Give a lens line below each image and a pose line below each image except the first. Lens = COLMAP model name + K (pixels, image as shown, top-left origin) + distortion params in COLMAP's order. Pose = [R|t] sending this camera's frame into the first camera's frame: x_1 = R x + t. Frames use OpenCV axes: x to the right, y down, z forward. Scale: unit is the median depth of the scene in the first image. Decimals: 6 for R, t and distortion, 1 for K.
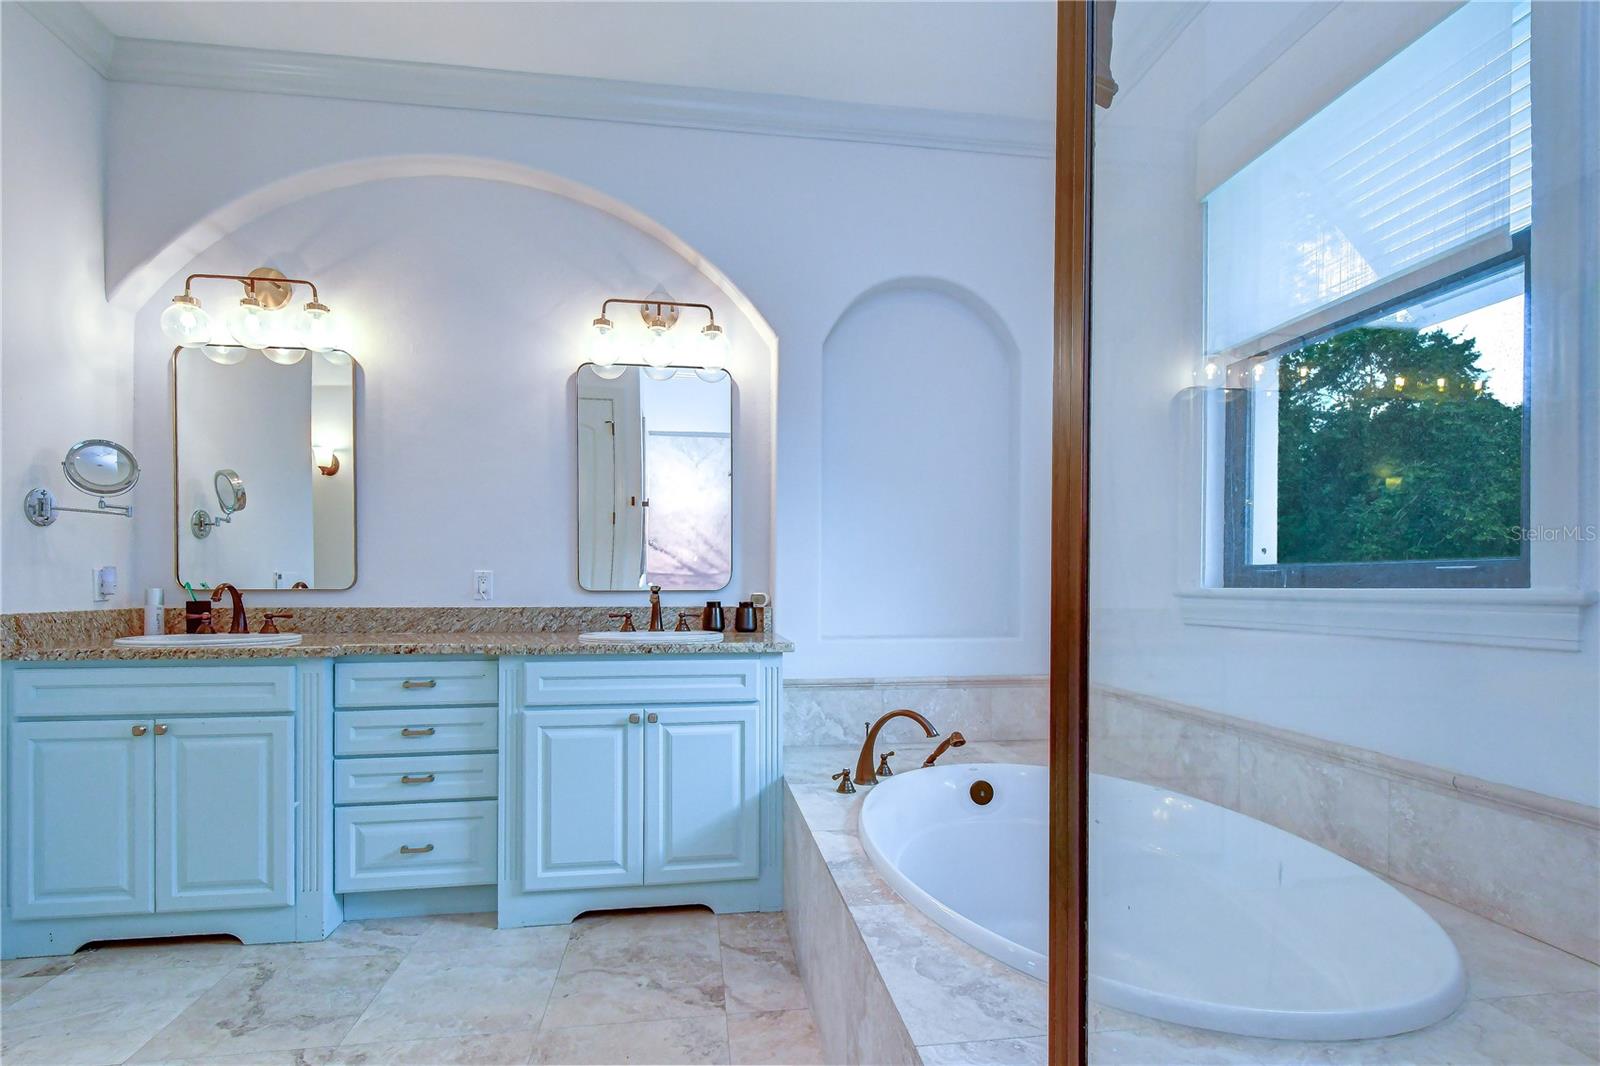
lens RADIAL K [[749.2, 0, 802.1], [0, 749.2, 584.6], [0, 0, 1]] dist [0.019484, -0.000239]
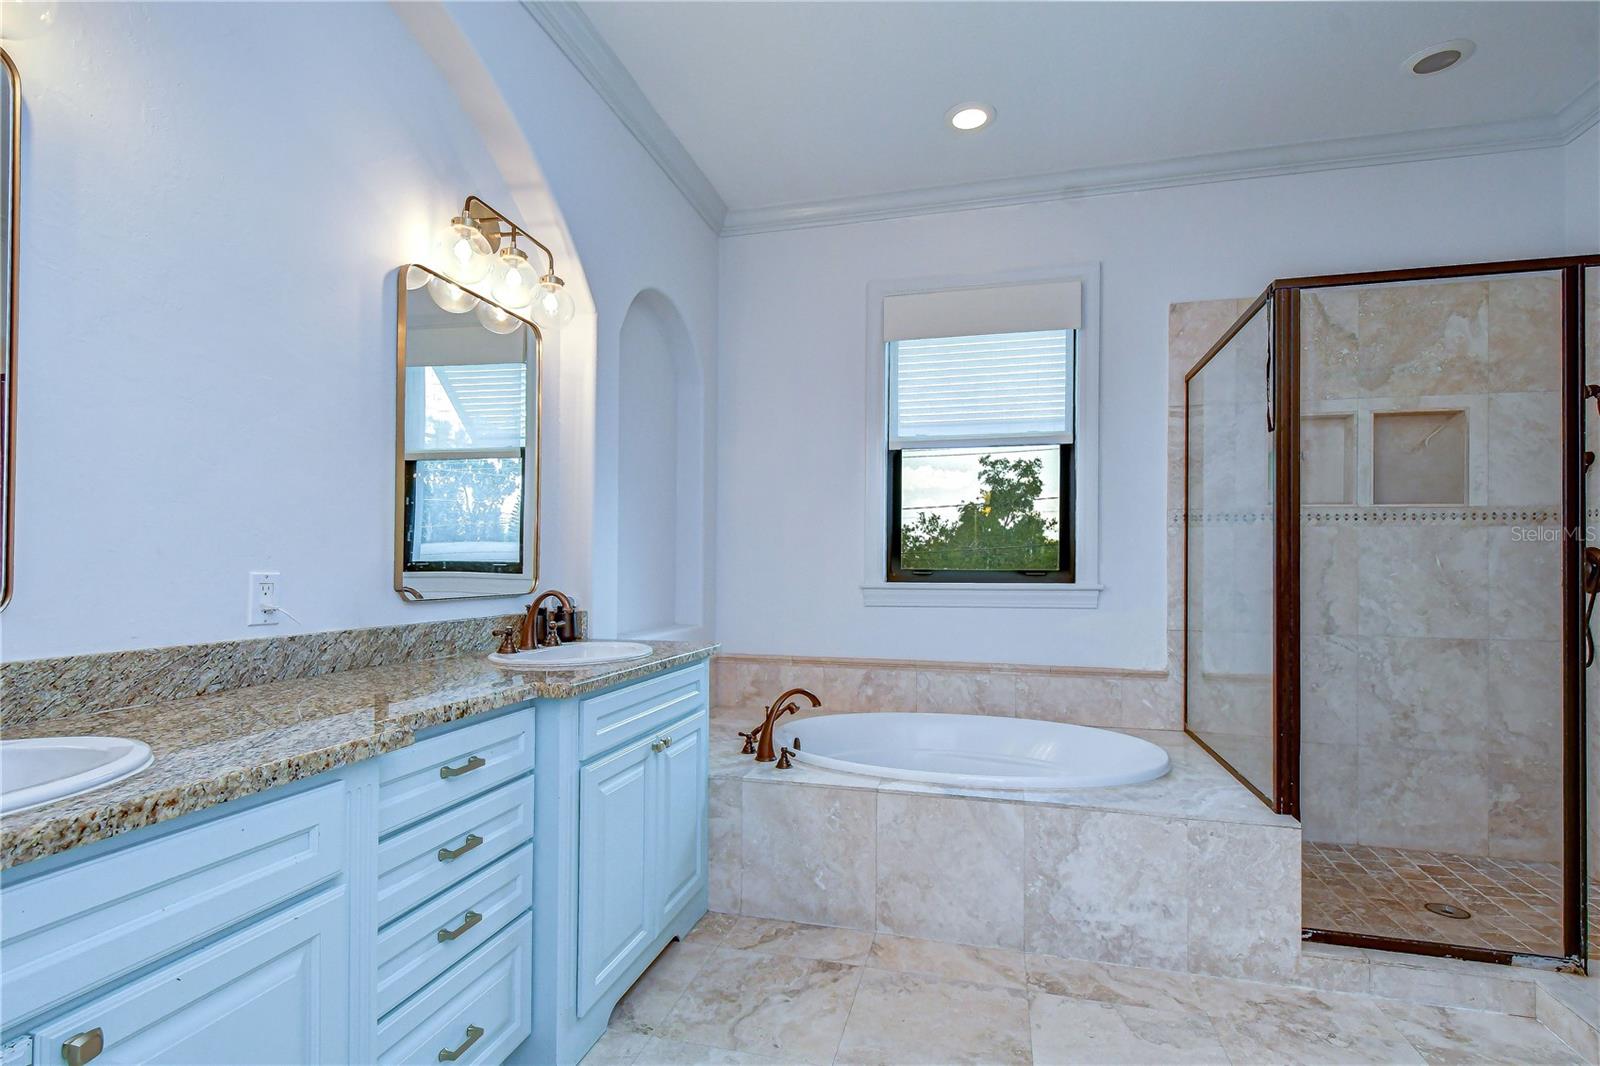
lens RADIAL K [[749.2, 0, 804.3], [0, 749.2, 563.1], [0, 0, 1]] dist [0.019484, -0.000239]
pose [[0.392412, 0.004563, 0.919778, -1.034071], [-0.002118, 0.999990, -0.004057, -0.030940], [-0.919787, -0.000356, 0.392417, 0.554811]]
